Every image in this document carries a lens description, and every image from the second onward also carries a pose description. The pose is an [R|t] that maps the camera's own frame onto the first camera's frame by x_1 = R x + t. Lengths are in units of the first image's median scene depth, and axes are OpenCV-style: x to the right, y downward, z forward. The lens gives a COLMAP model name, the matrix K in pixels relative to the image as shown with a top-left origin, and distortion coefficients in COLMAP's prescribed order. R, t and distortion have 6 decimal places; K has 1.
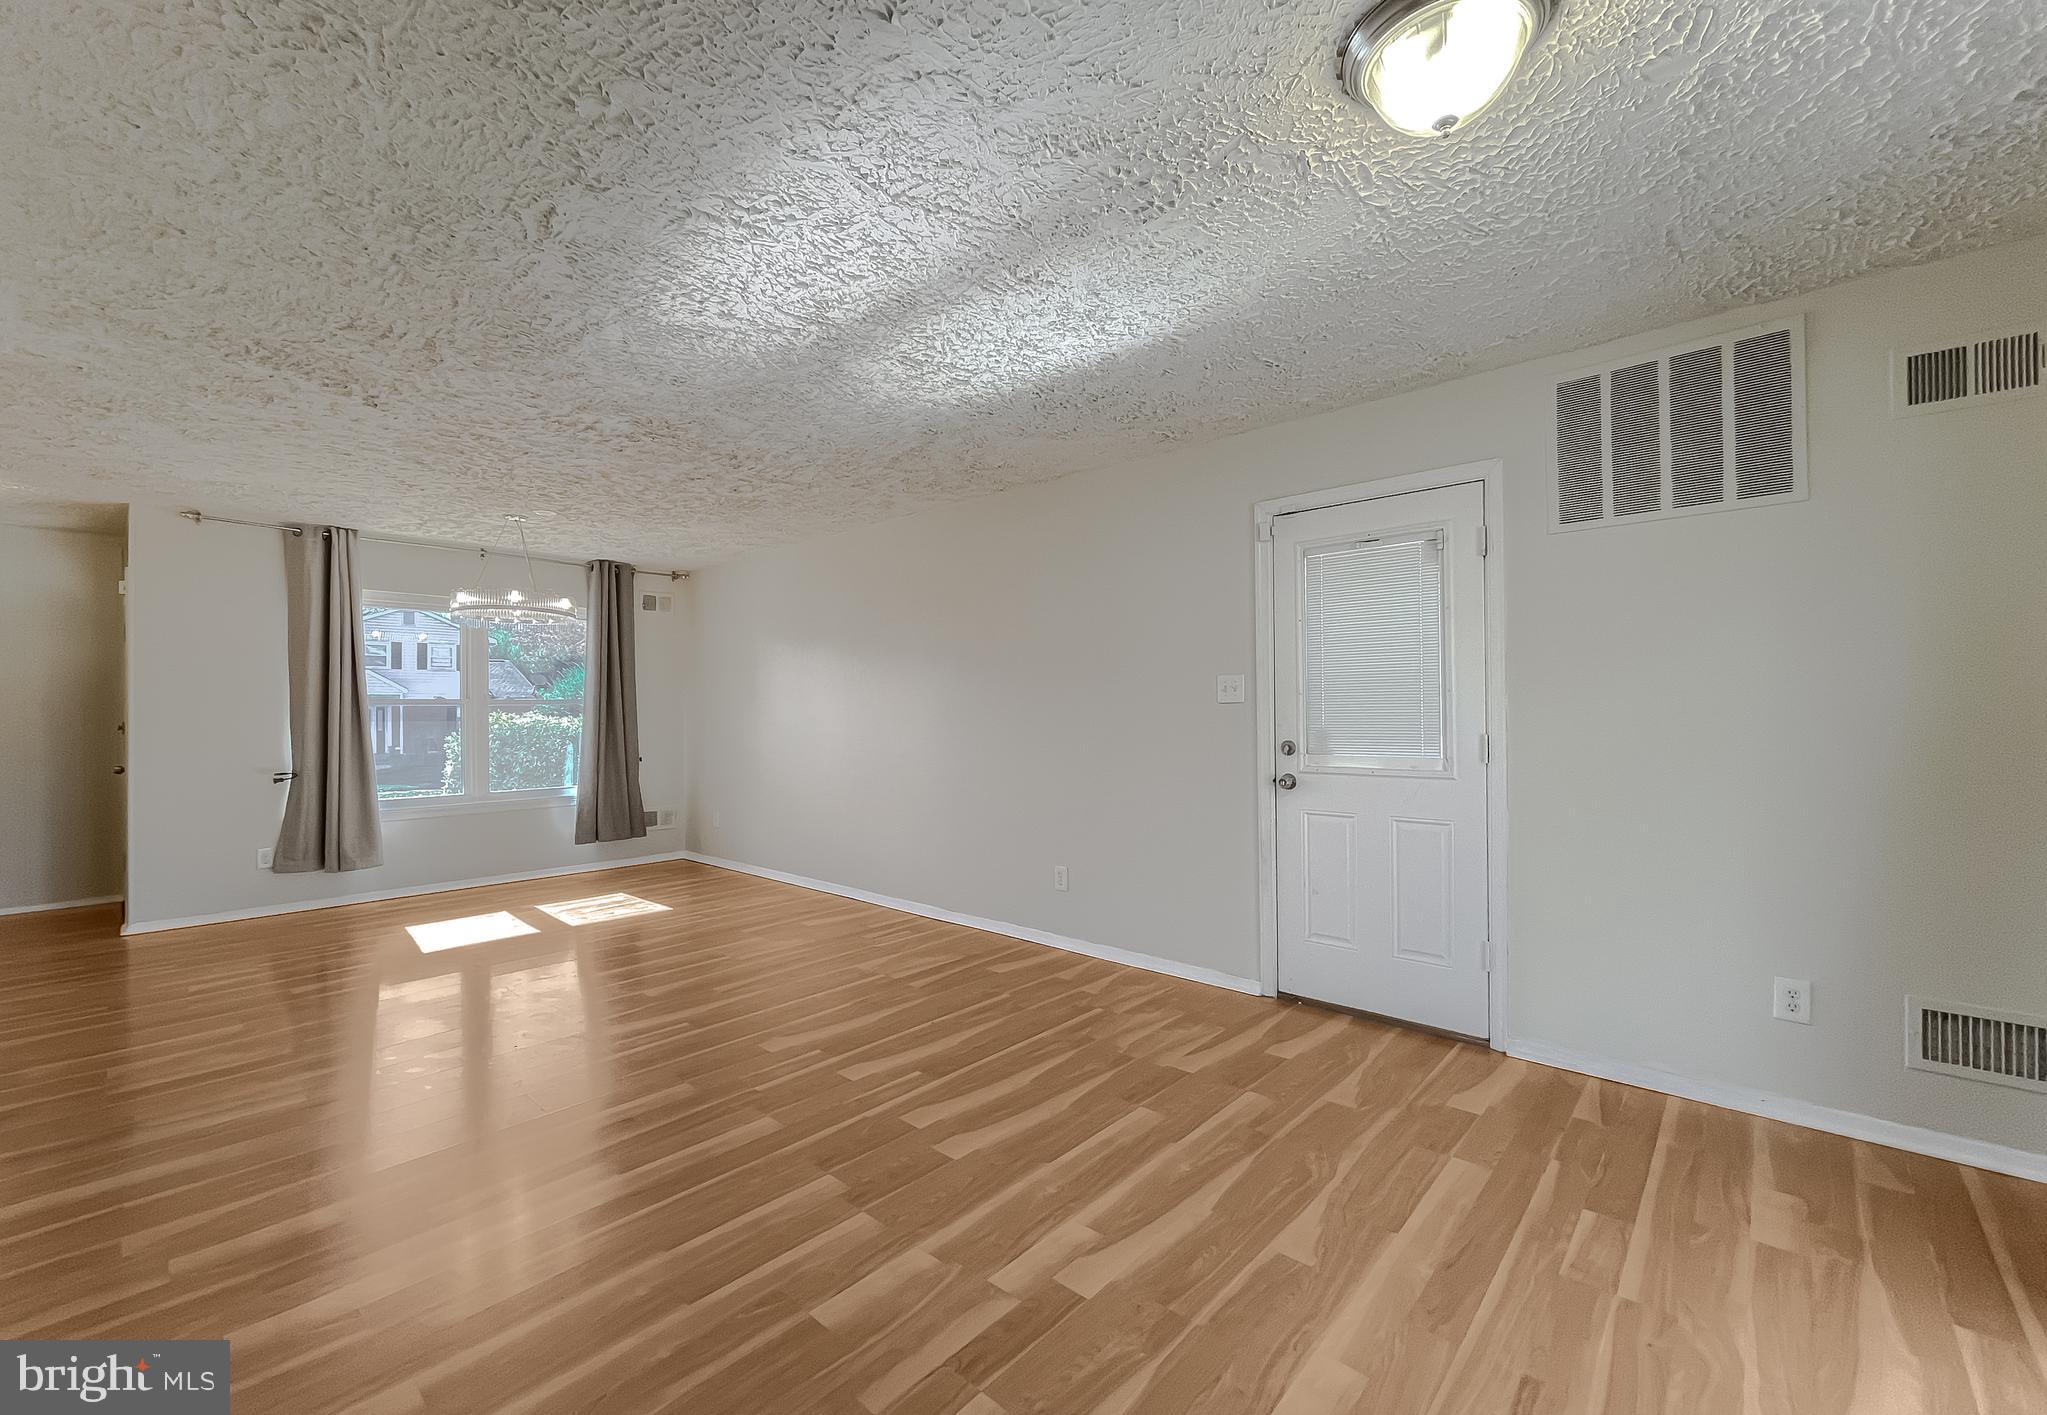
lens RADIAL K [[838.7, 0, 1010.9], [0, 838.7, 701.9], [0, 0, 1]] dist [-0.004424, -0.000348]
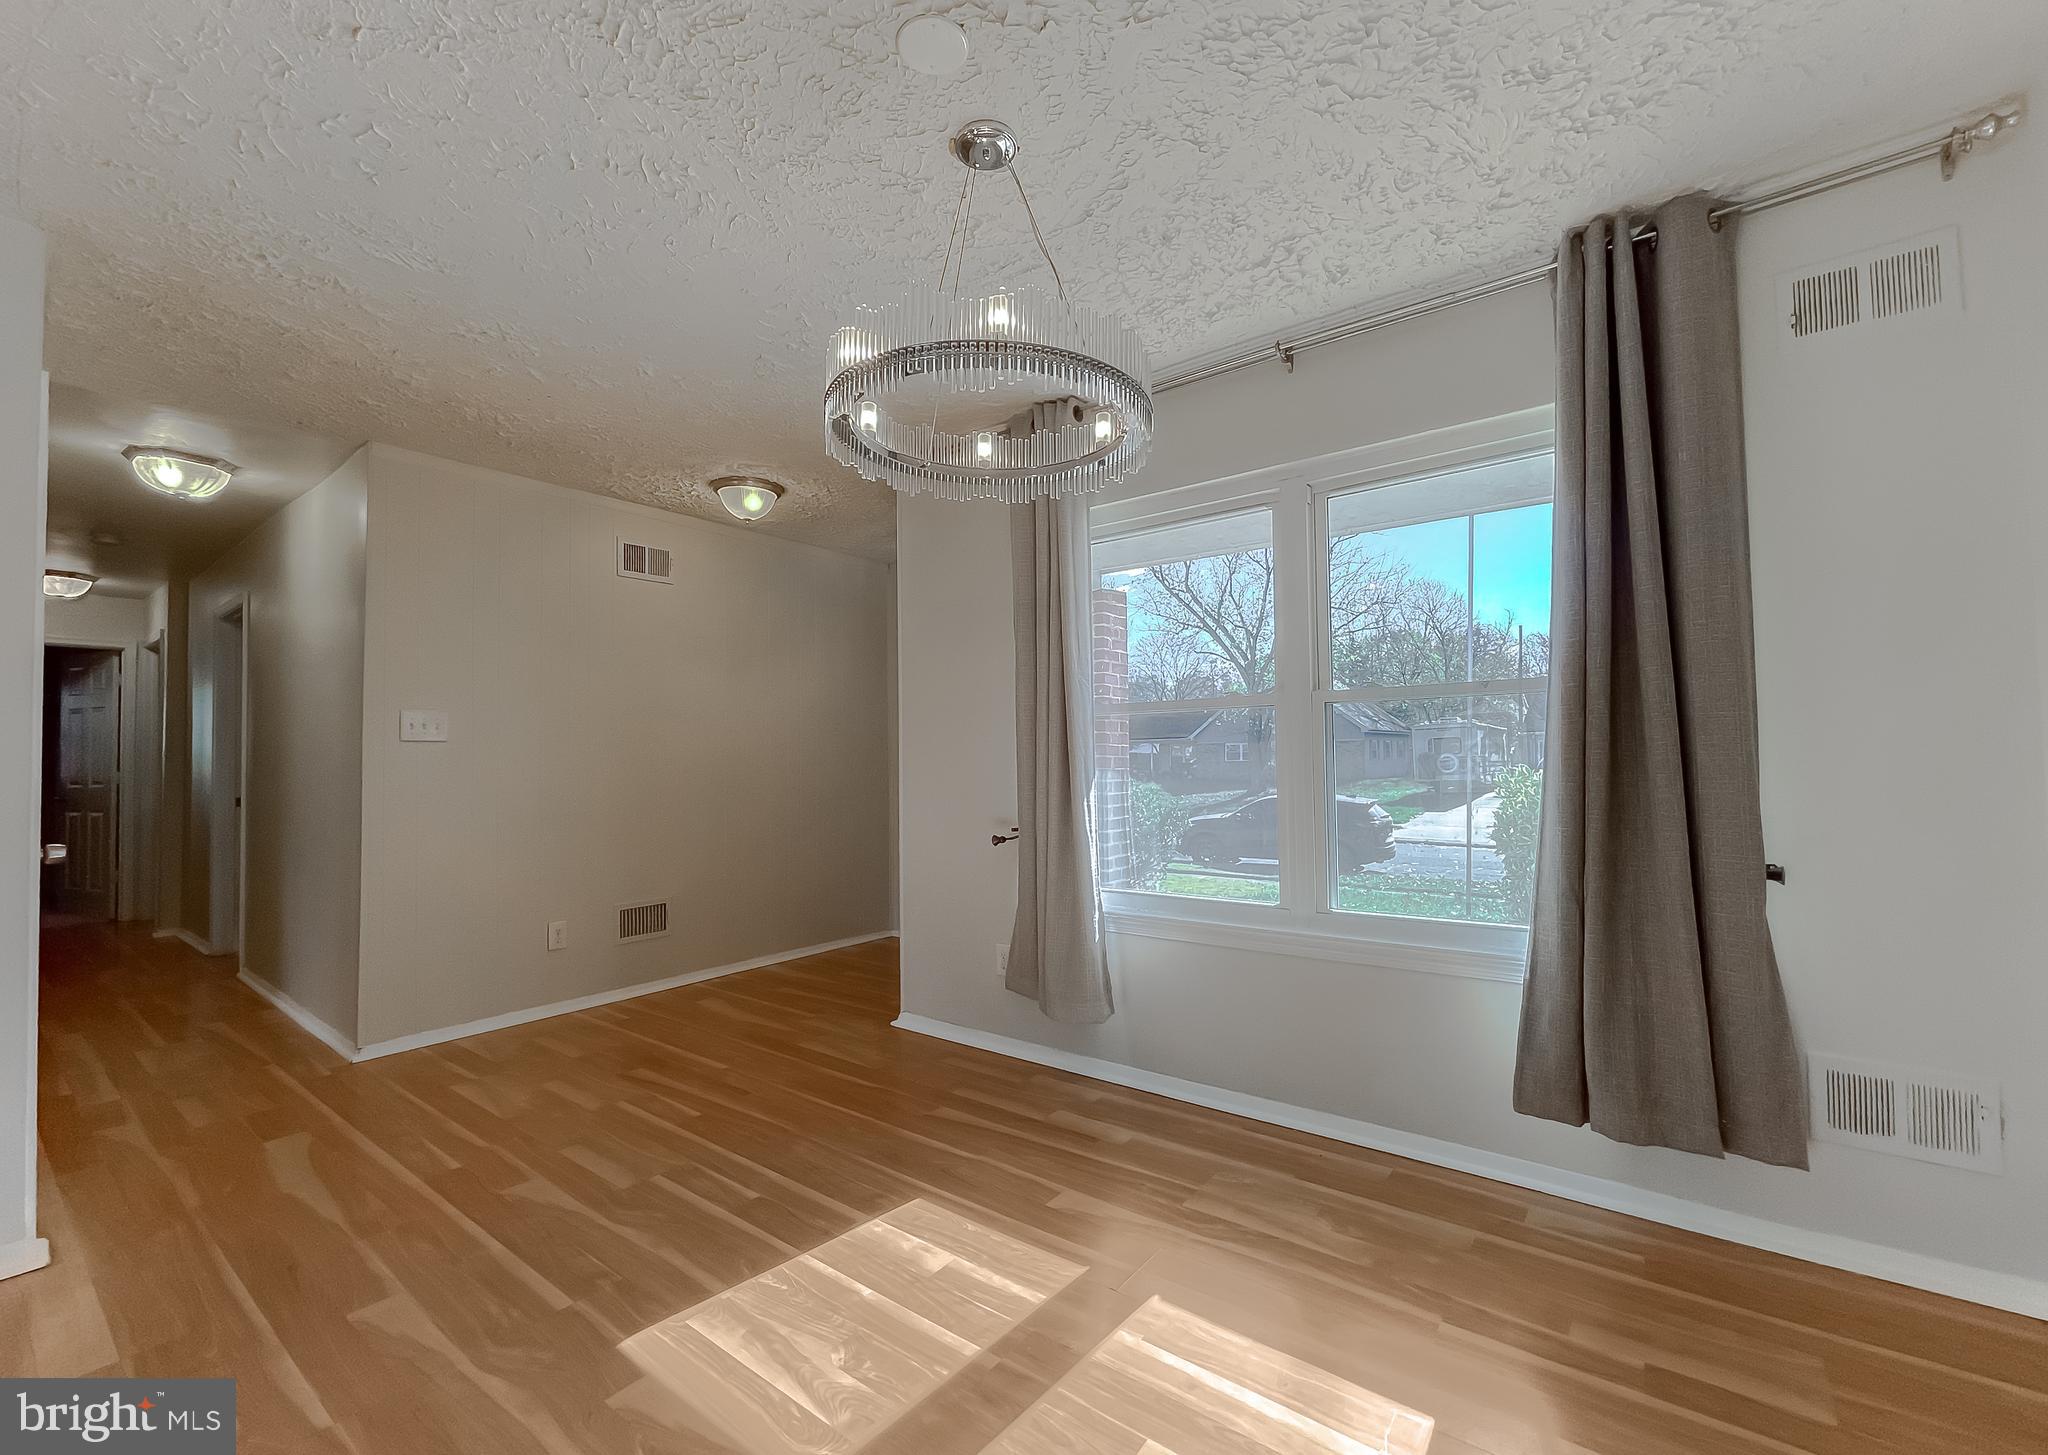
lens RADIAL K [[844.3, 0, 1013.1], [0, 844.3, 735.8], [0, 0, 1]] dist [-0.001569, -0.000249]
pose [[0.082059, -0.023666, -0.996346, -0.352725], [0.029757, 0.999330, -0.021286, 0.041201], [0.996183, -0.027902, 0.082709, 1.372962]]
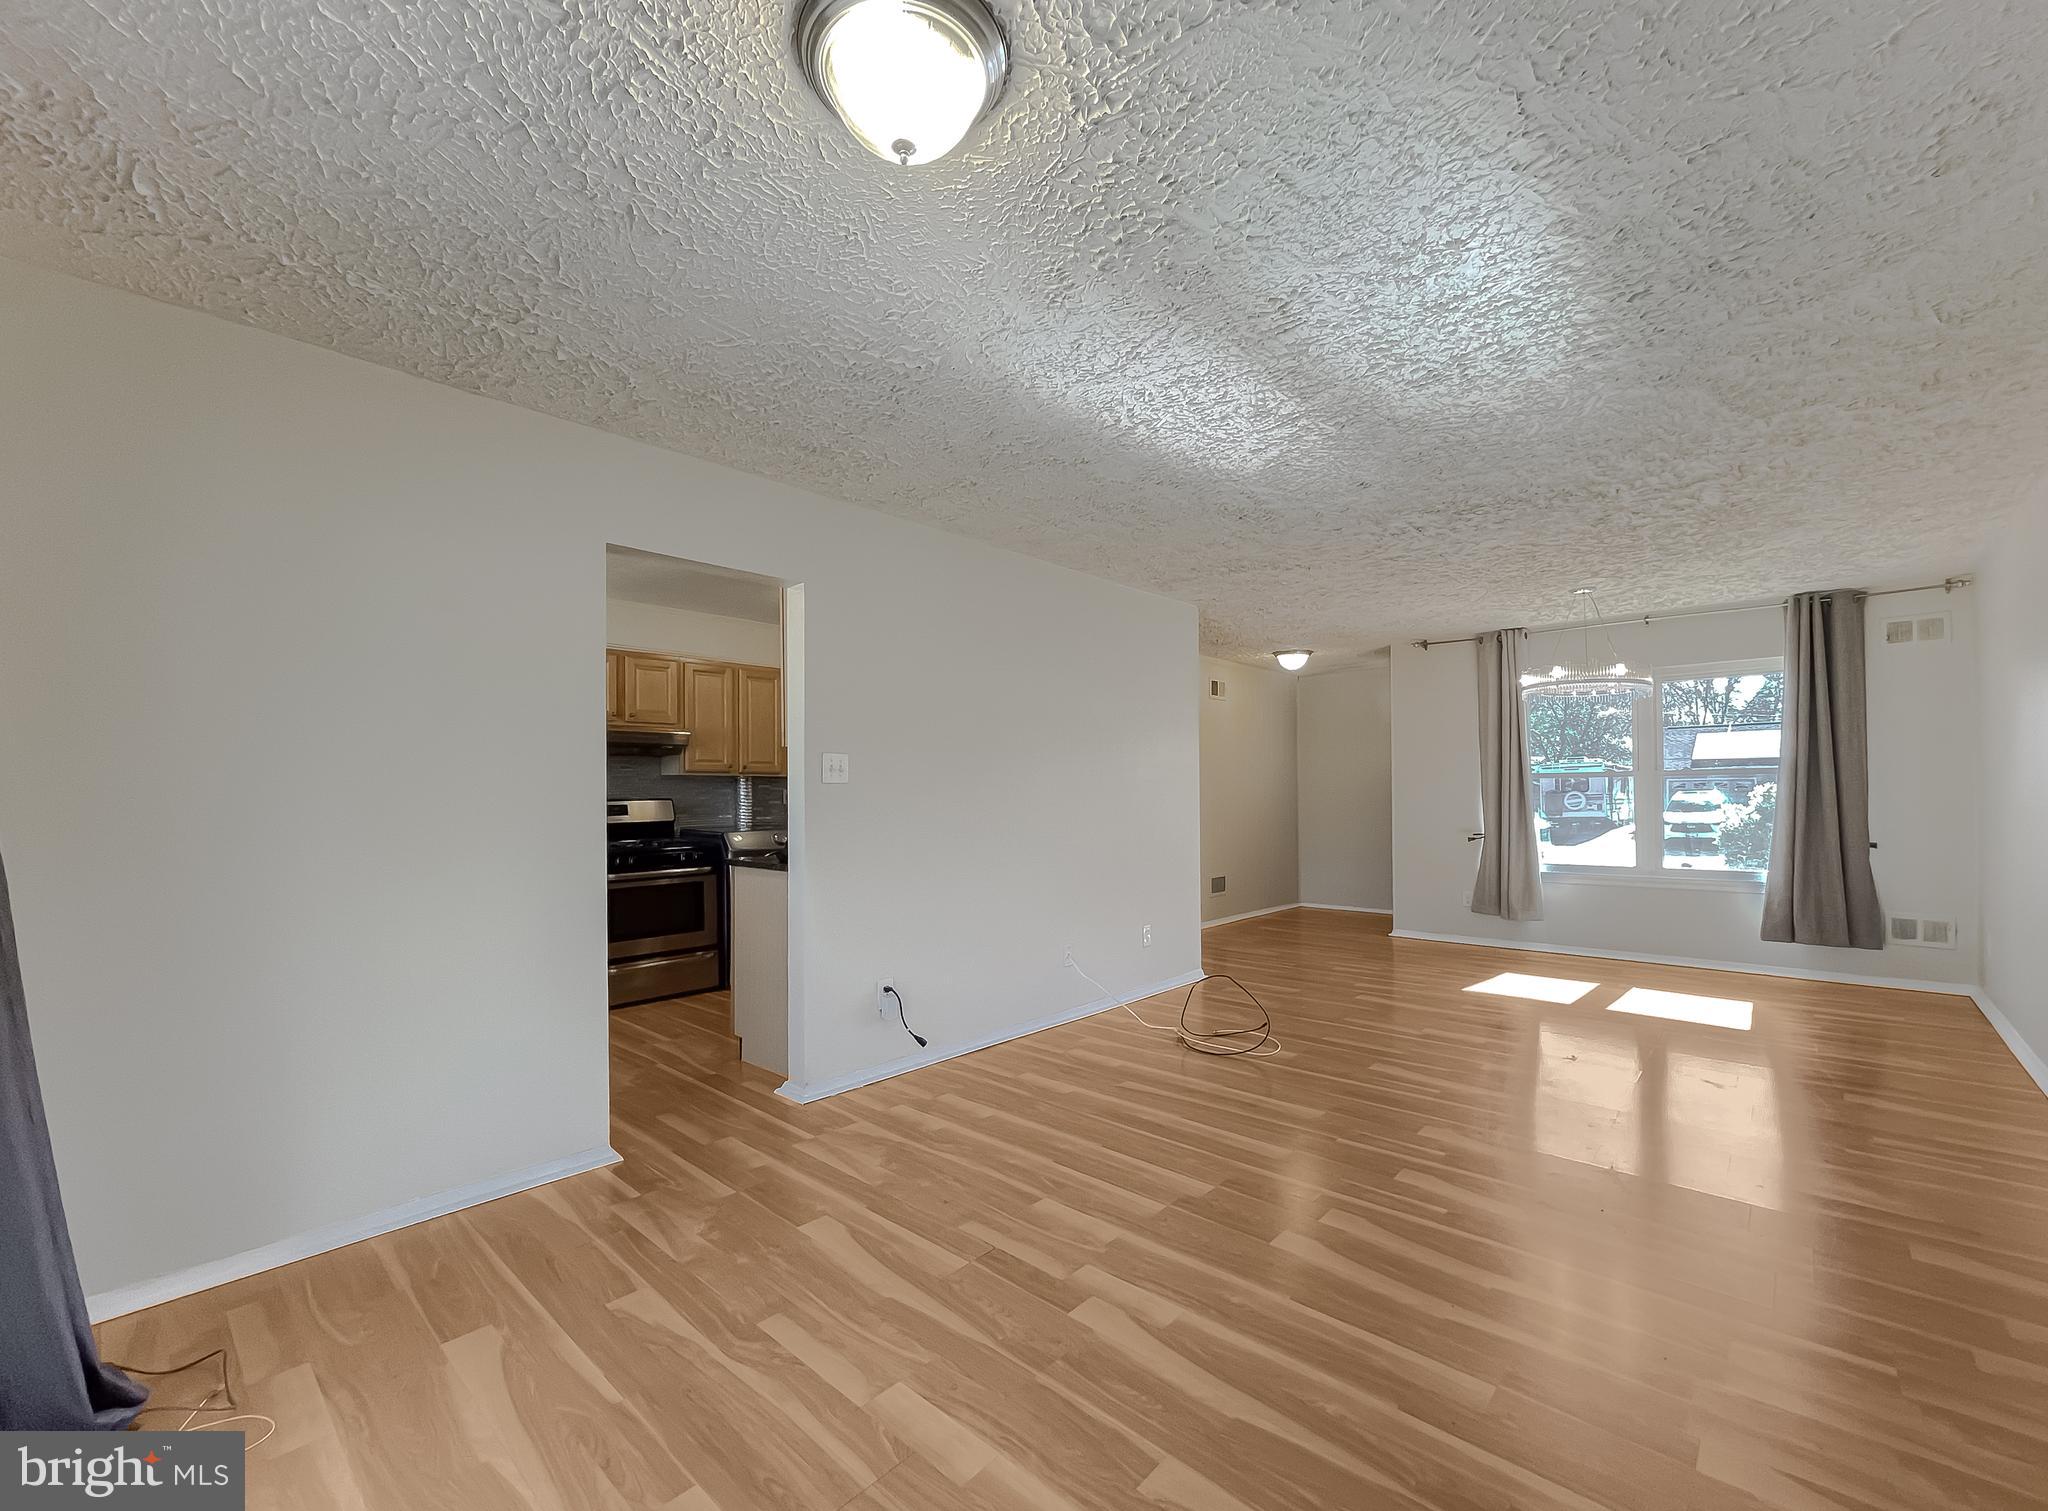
lens RADIAL K [[849.7, 0, 1020.1], [0, 849.7, 783.9], [0, 0, 1]] dist [-0.000318, -0.000206]
pose [[-0.003432, -0.006138, -0.999975, 0.594720], [0.021297, 0.999754, -0.006209, 0.003471], [0.999767, -0.021318, -0.003300, 0.458565]]
